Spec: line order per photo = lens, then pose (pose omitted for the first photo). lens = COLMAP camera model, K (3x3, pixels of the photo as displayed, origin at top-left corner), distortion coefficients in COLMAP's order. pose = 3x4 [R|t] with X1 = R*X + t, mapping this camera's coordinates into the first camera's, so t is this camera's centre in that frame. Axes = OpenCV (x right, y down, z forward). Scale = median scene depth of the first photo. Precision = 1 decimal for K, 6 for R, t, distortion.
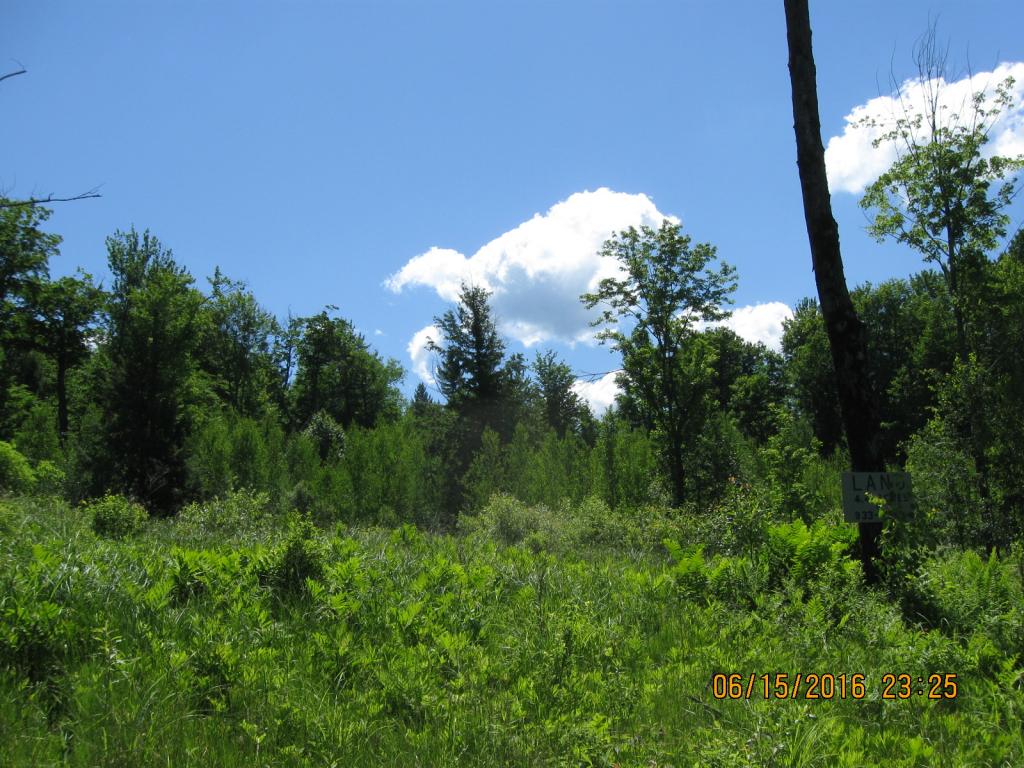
lens RADIAL K [[1073.5, 0, 529.6], [0, 1073.5, 429.9], [0, 0, 1]] dist [-0.120564, 0.000000]
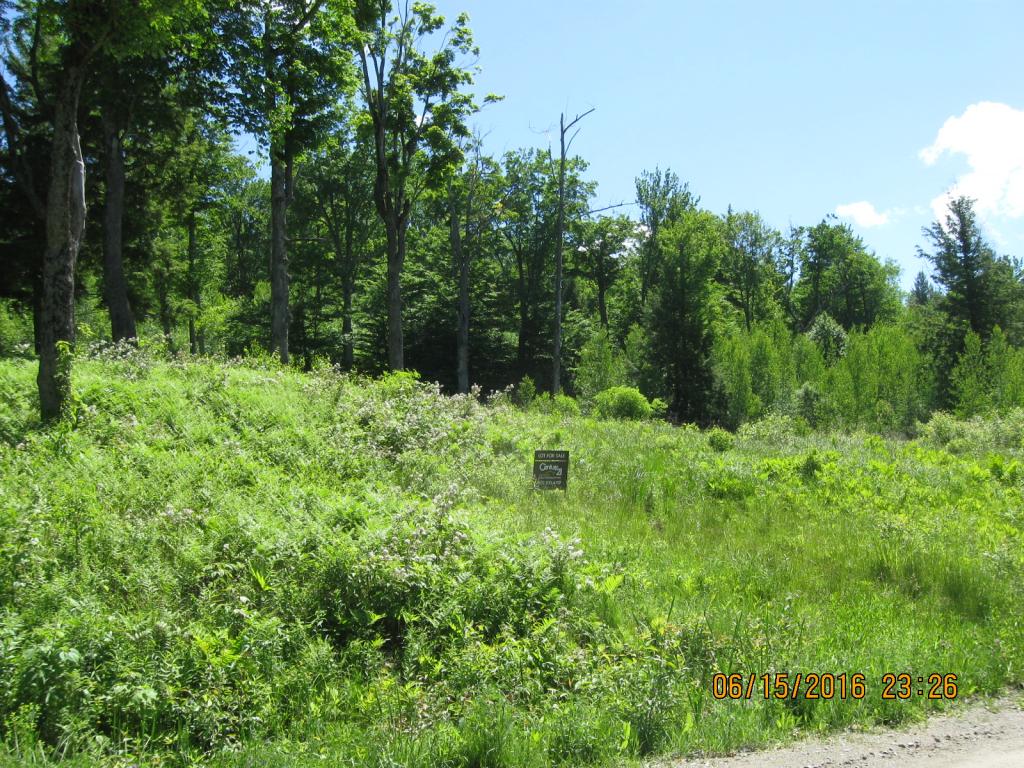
lens RADIAL K [[1073.5, 0, 551.1], [0, 1073.5, 425.0], [0, 0, 1]] dist [-0.120564, 0.000000]
pose [[0.901875, -0.008014, -0.431924, 0.031581], [0.053167, 0.994286, 0.092565, -0.023148], [0.428714, -0.106446, 0.897147, -0.150870]]
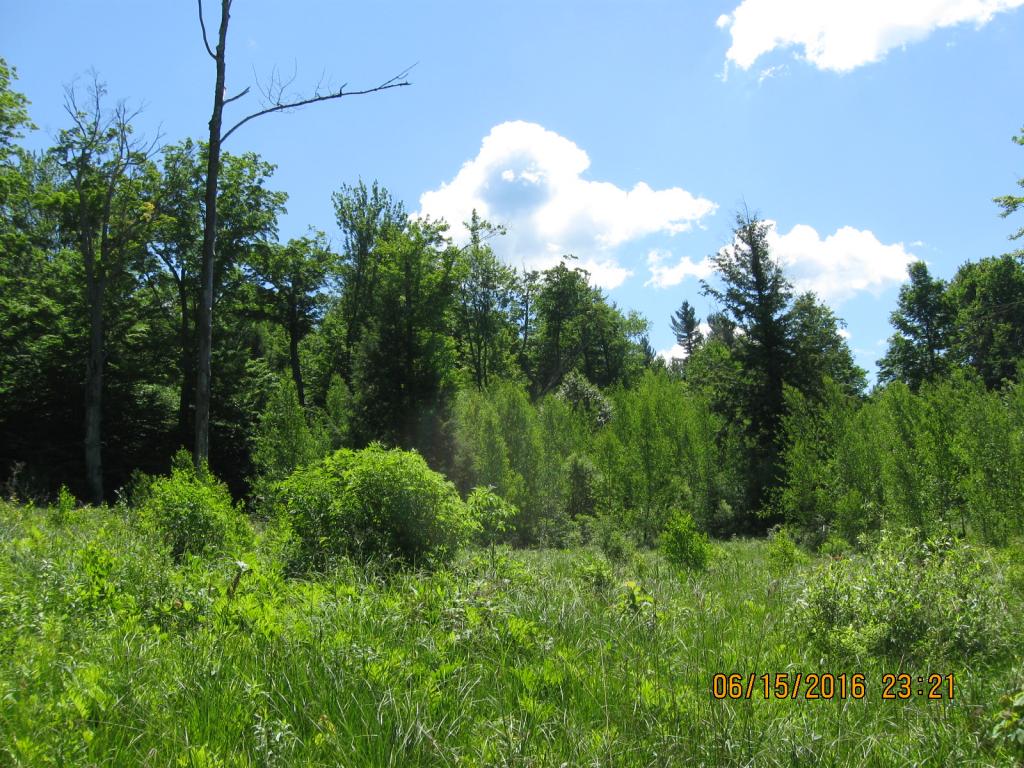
lens RADIAL K [[1073.5, 0, 508.3], [0, 1073.5, 454.5], [0, 0, 1]] dist [-0.120564, 0.000000]
pose [[0.979417, -0.033732, -0.199007, -0.080750], [0.046513, 0.997120, 0.059903, -0.004330], [0.196414, -0.067926, 0.978165, 0.111893]]
